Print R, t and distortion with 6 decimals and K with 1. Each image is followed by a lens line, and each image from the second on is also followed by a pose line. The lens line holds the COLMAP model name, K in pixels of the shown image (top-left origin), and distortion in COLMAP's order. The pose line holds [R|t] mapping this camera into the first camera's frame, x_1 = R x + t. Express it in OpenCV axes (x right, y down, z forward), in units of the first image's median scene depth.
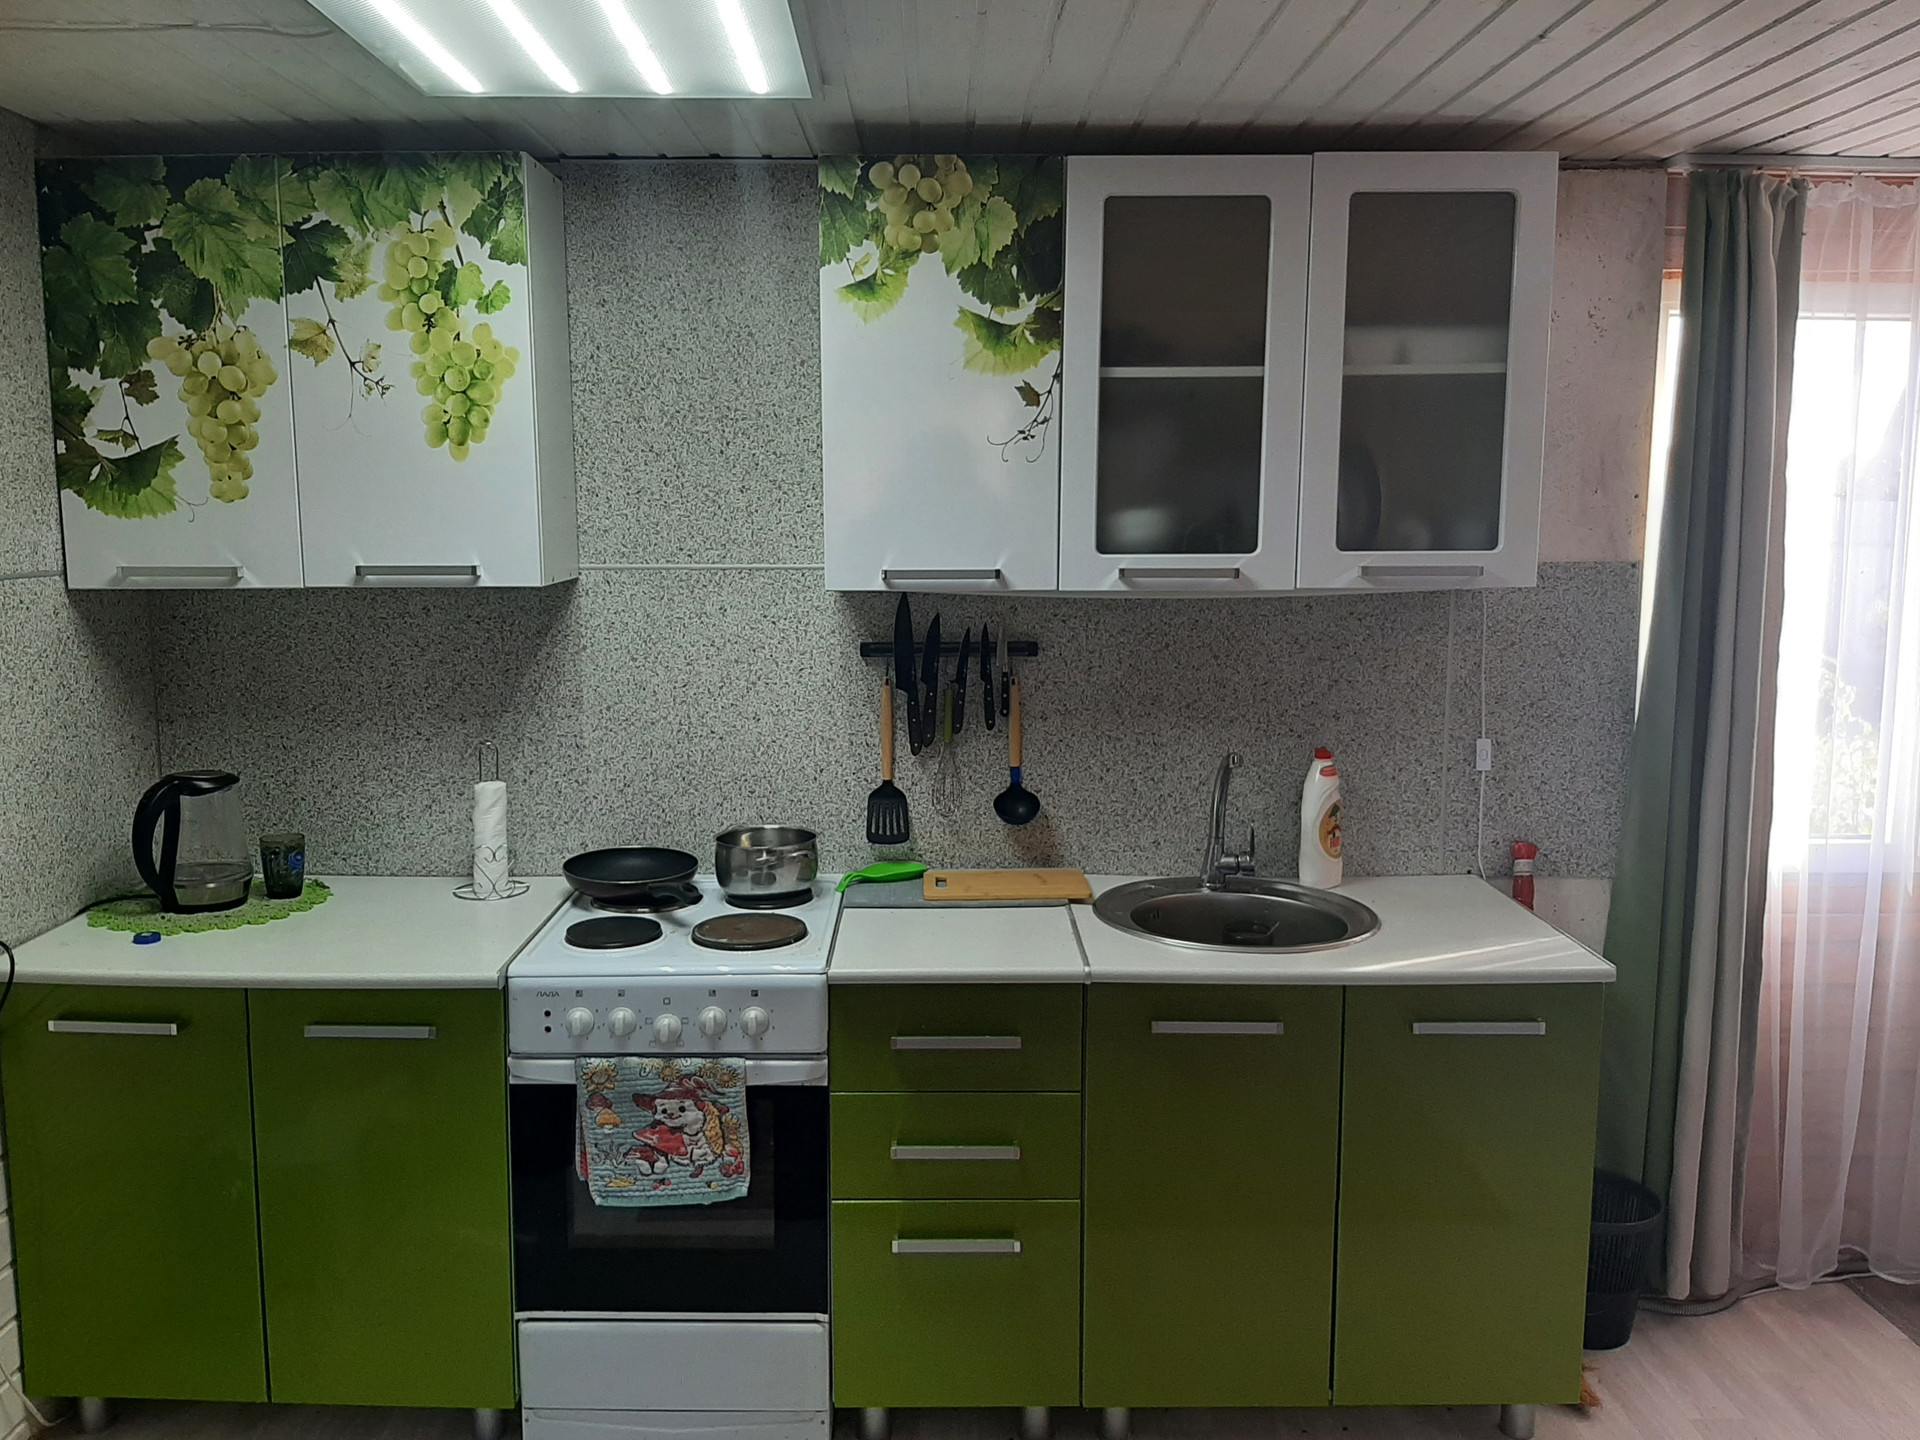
lens RADIAL K [[1456.9, 0, 960.0], [0, 1456.9, 720.0], [0, 0, 1]] dist [0.076478, -0.143909]
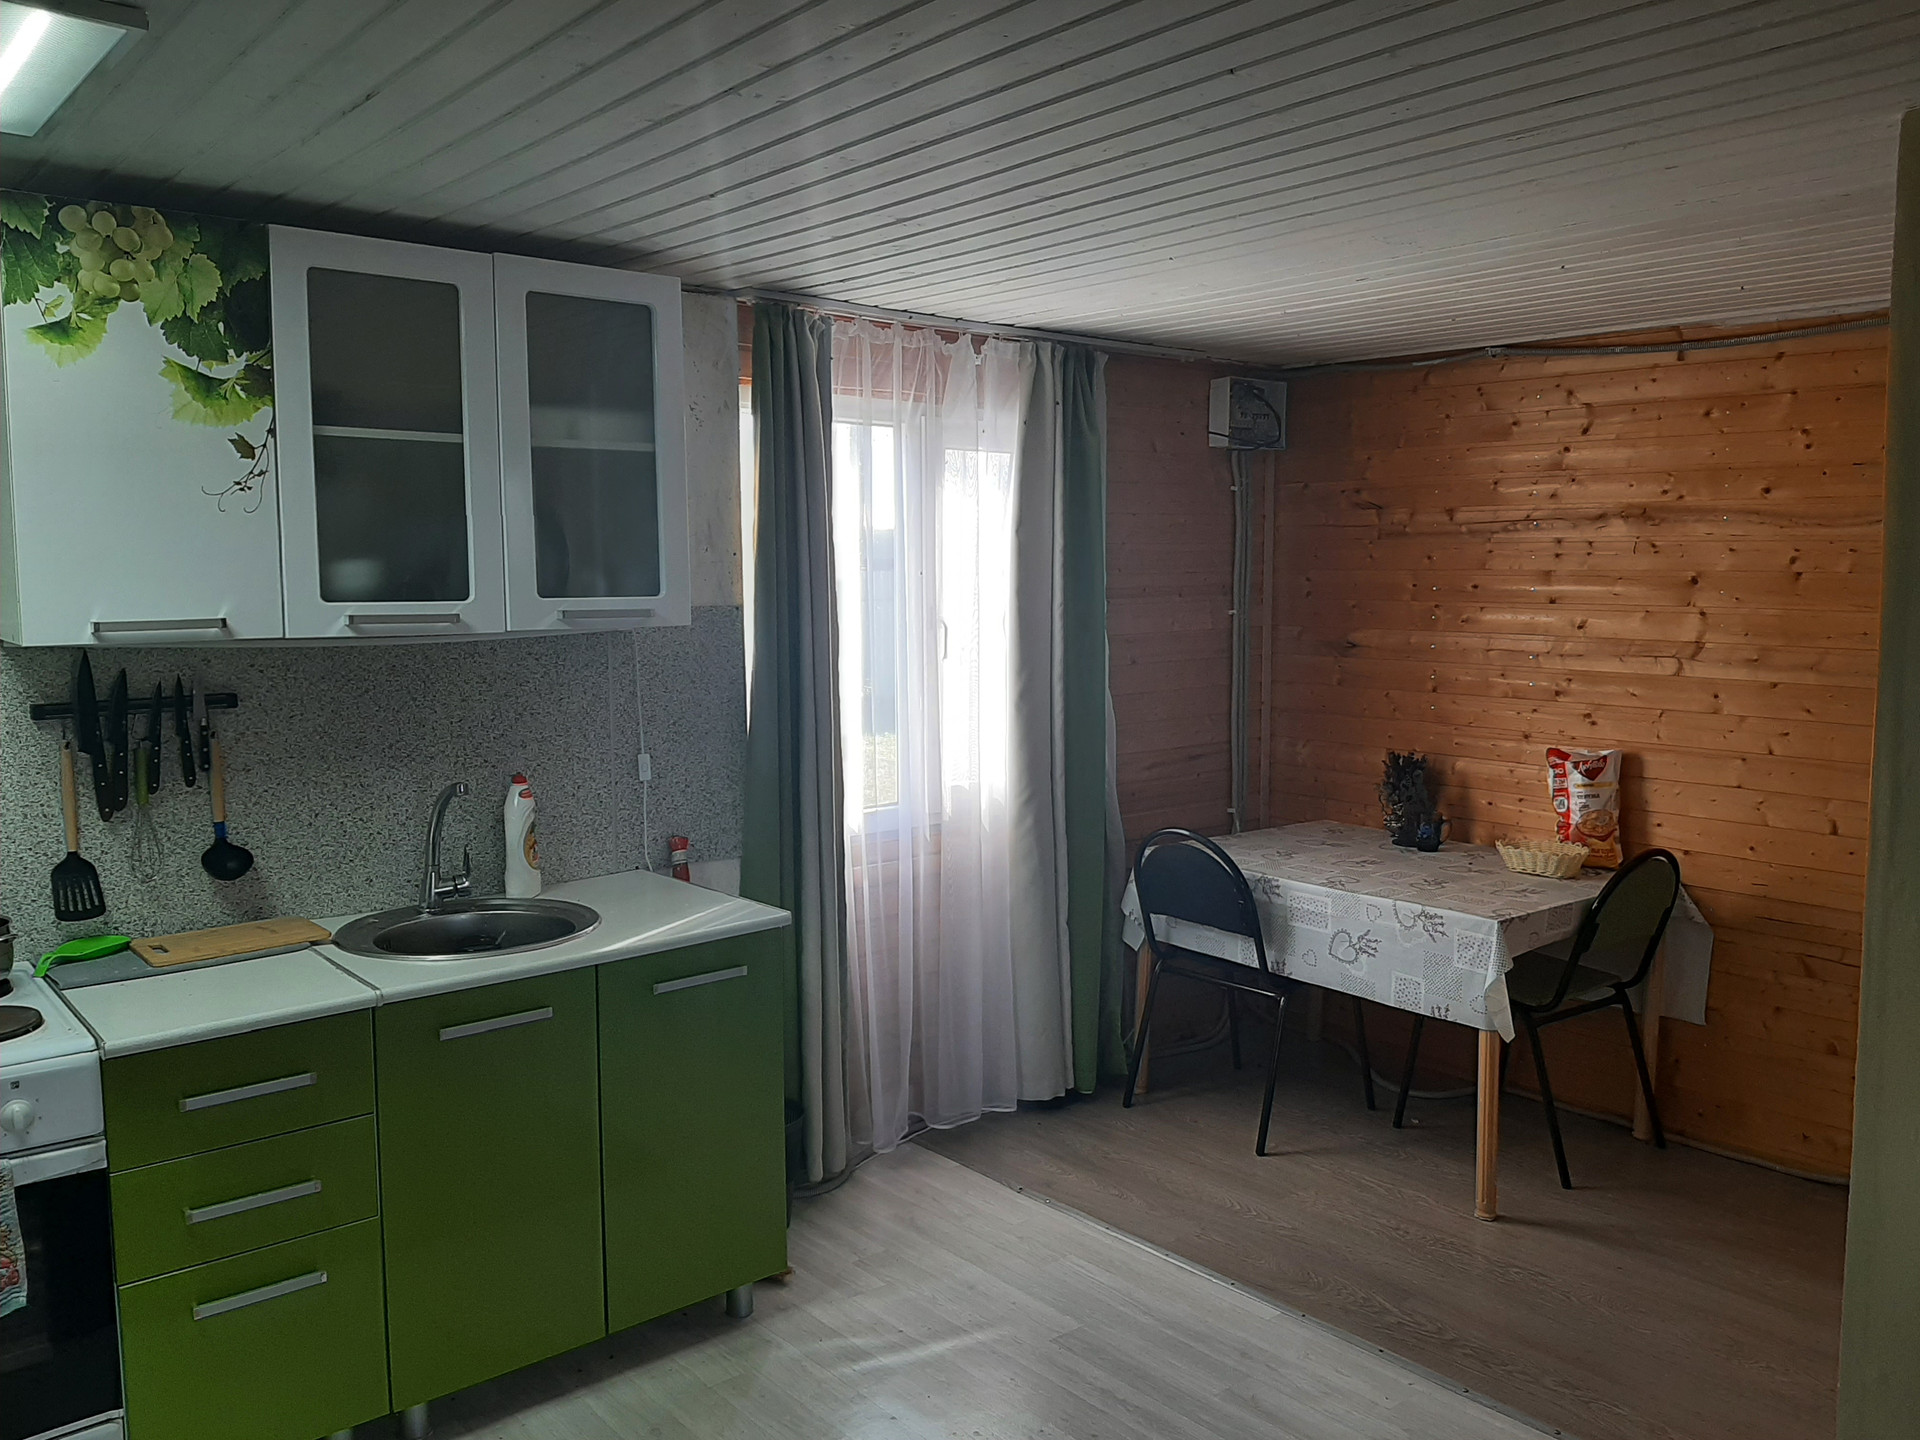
lens RADIAL K [[1456.9, 0, 960.0], [0, 1456.9, 720.0], [0, 0, 1]] dist [0.076478, -0.143909]
pose [[0.761604, -0.069650, 0.644288, -0.239703], [0.094794, 0.995487, -0.004438, 0.017253], [-0.641072, 0.064454, 0.764770, -0.087487]]
